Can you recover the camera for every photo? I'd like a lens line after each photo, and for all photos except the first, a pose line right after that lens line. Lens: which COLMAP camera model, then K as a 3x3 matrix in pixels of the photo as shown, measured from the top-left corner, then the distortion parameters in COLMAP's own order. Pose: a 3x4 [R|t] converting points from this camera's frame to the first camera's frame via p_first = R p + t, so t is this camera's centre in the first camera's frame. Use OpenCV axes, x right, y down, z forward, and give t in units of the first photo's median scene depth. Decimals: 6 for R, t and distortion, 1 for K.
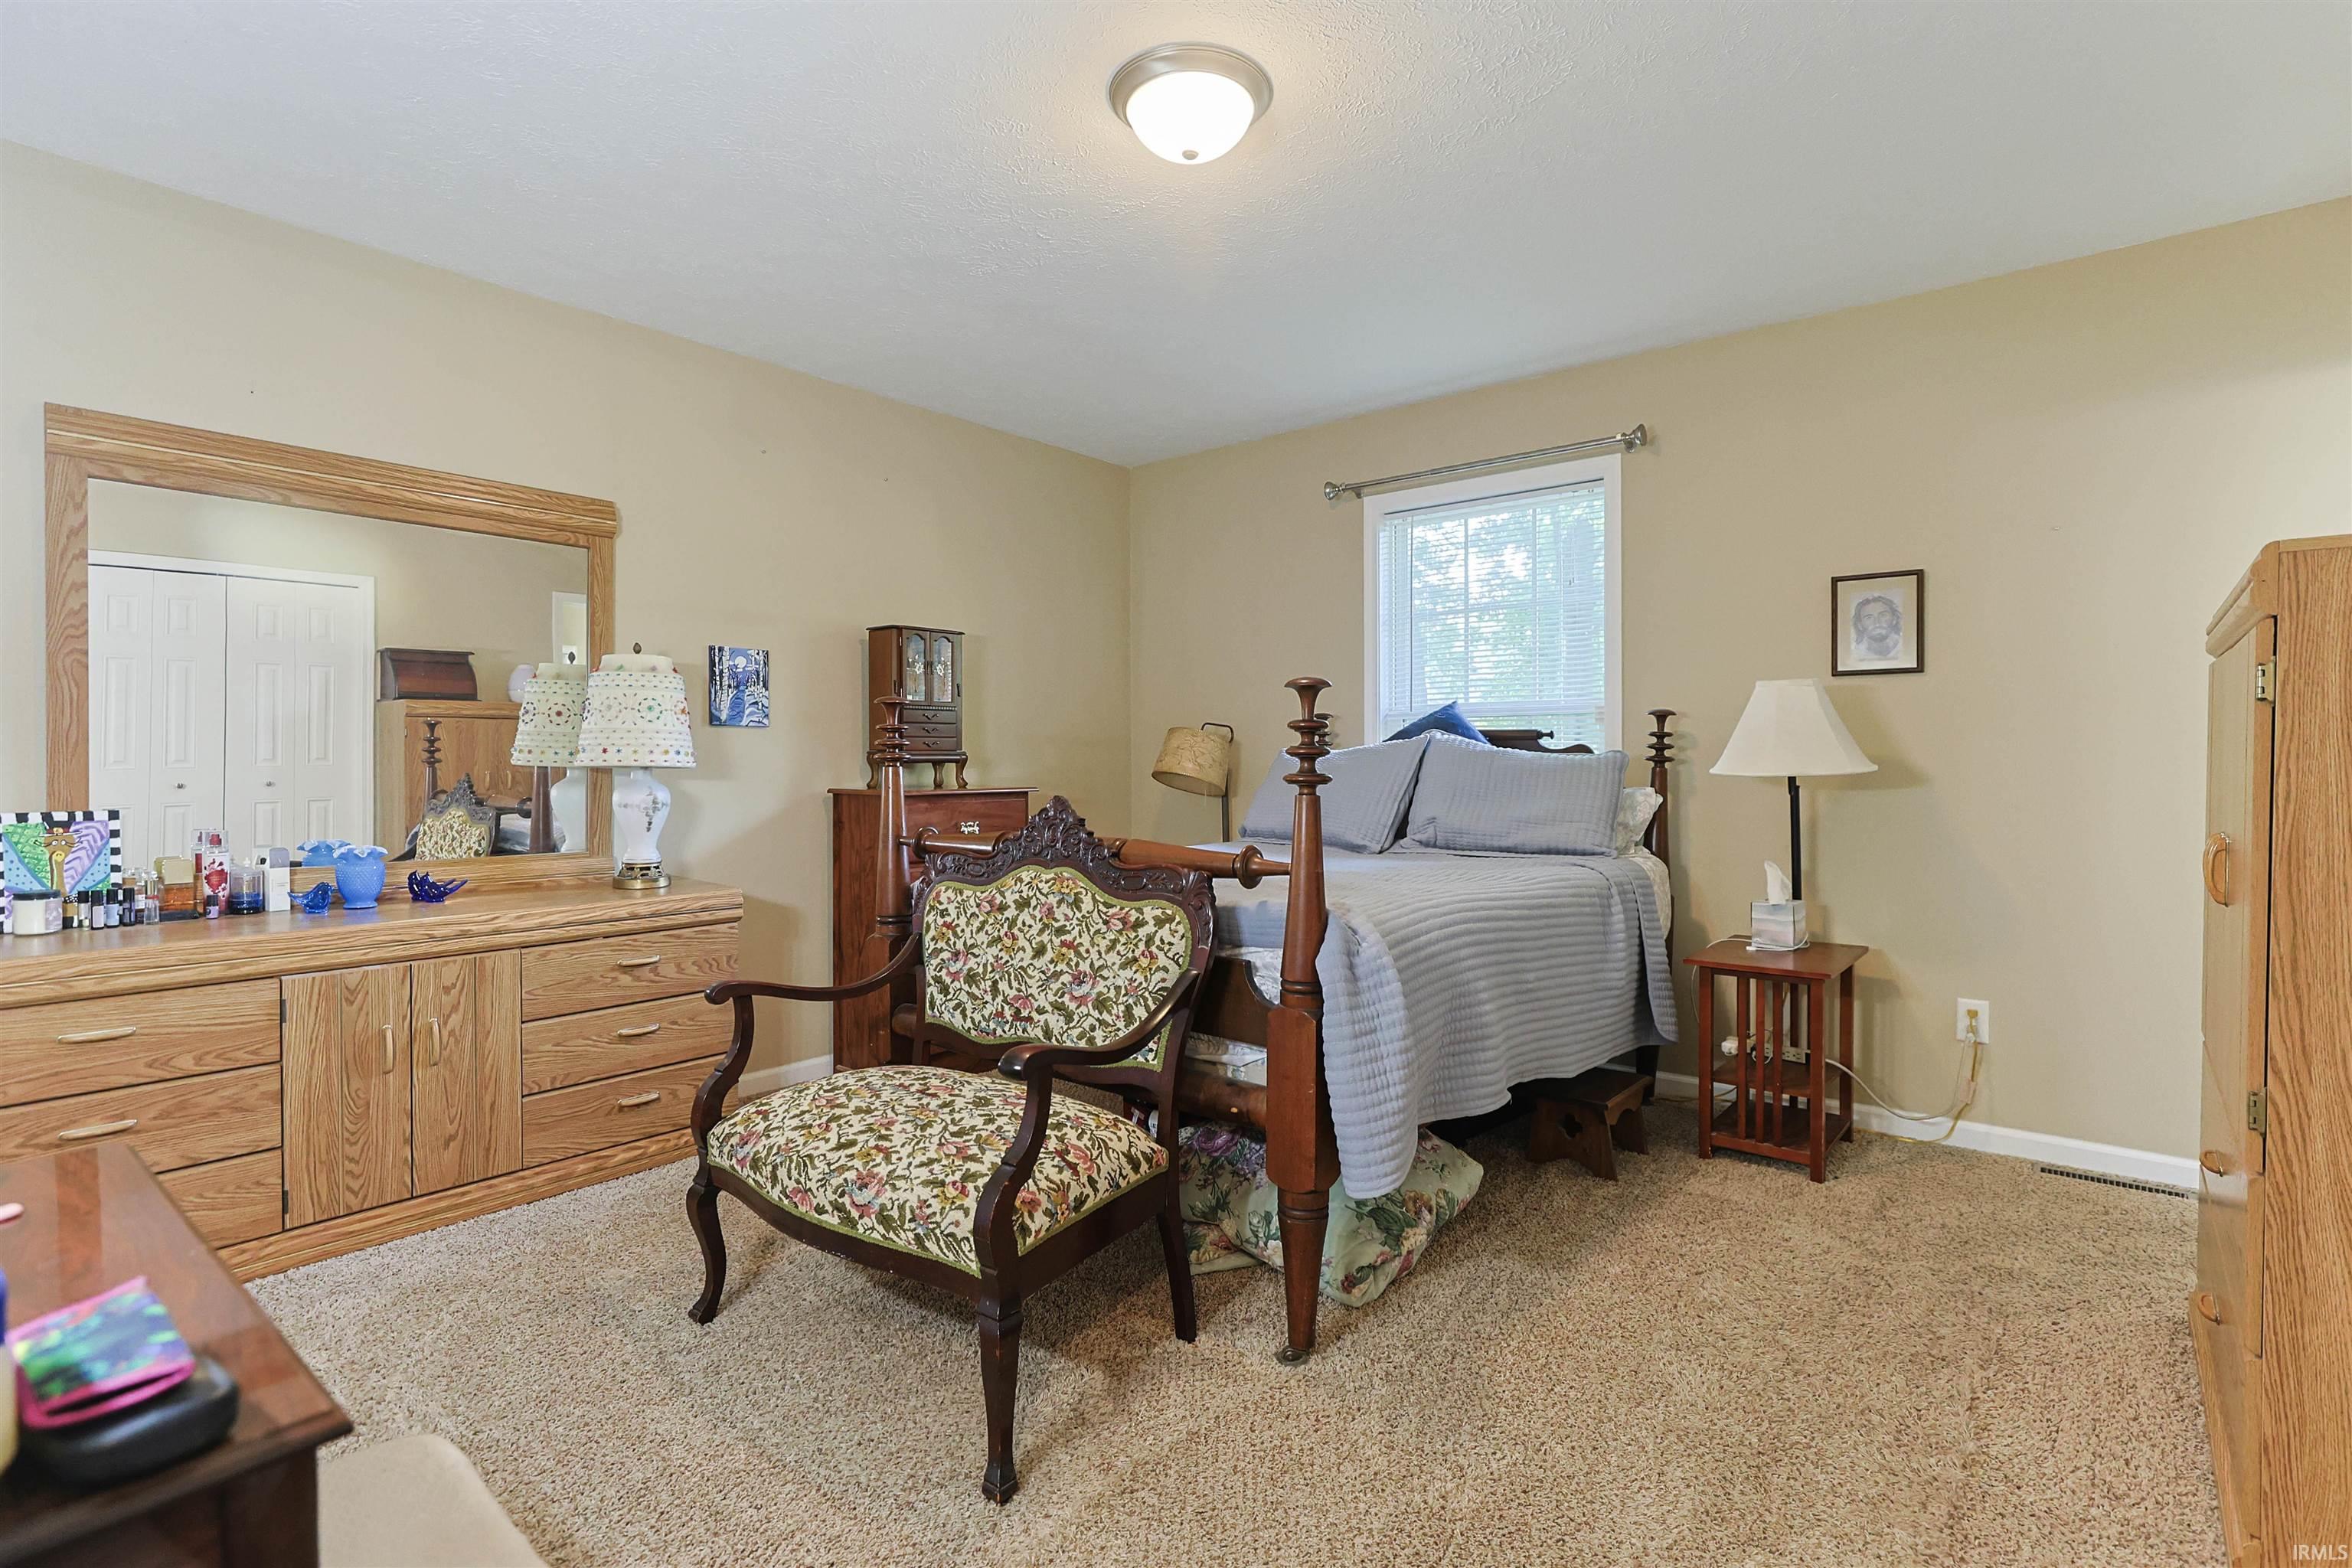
lens RADIAL K [[1136.6, 0, 1179.5], [0, 1136.6, 779.7], [0, 0, 1]] dist [-0.015247, 0.007059]
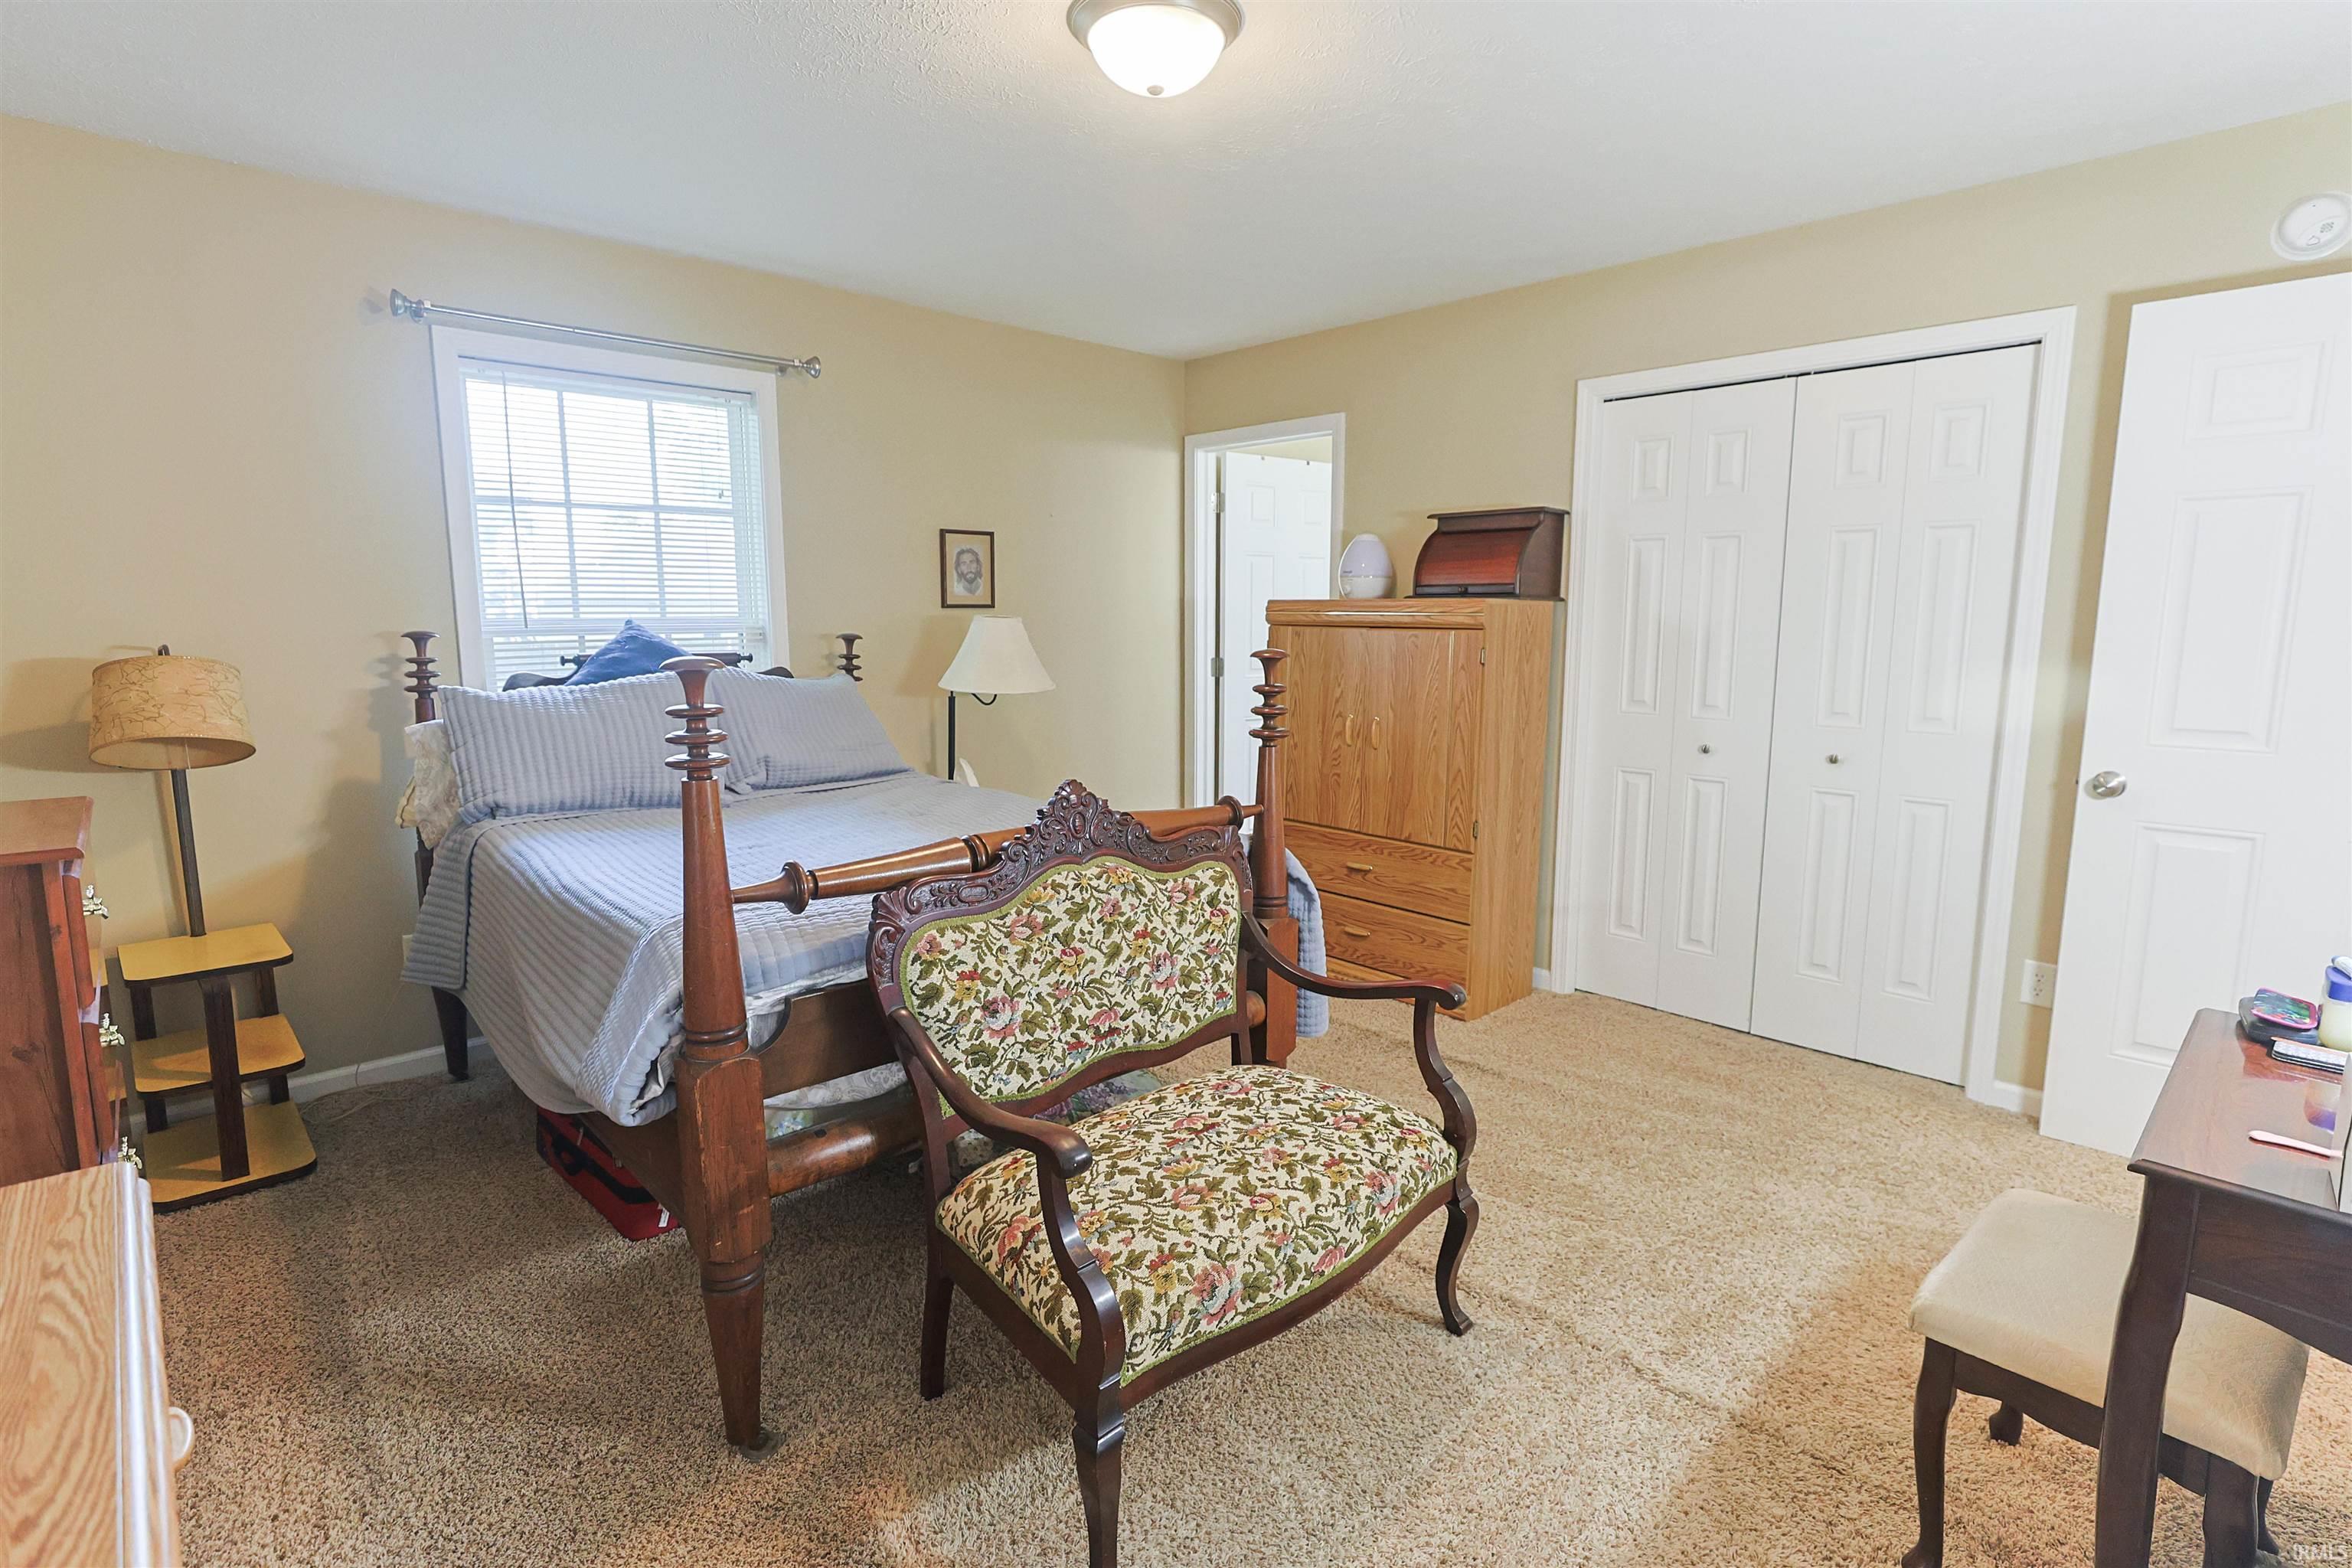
lens RADIAL K [[1136.6, 0, 1184.4], [0, 1136.6, 770.2], [0, 0, 1]] dist [-0.015247, 0.007059]
pose [[0.118103, -0.133785, 0.983948, -1.012312], [0.015804, 0.991010, 0.132848, -0.114017], [-0.992876, -0.000139, 0.119156, 0.869241]]
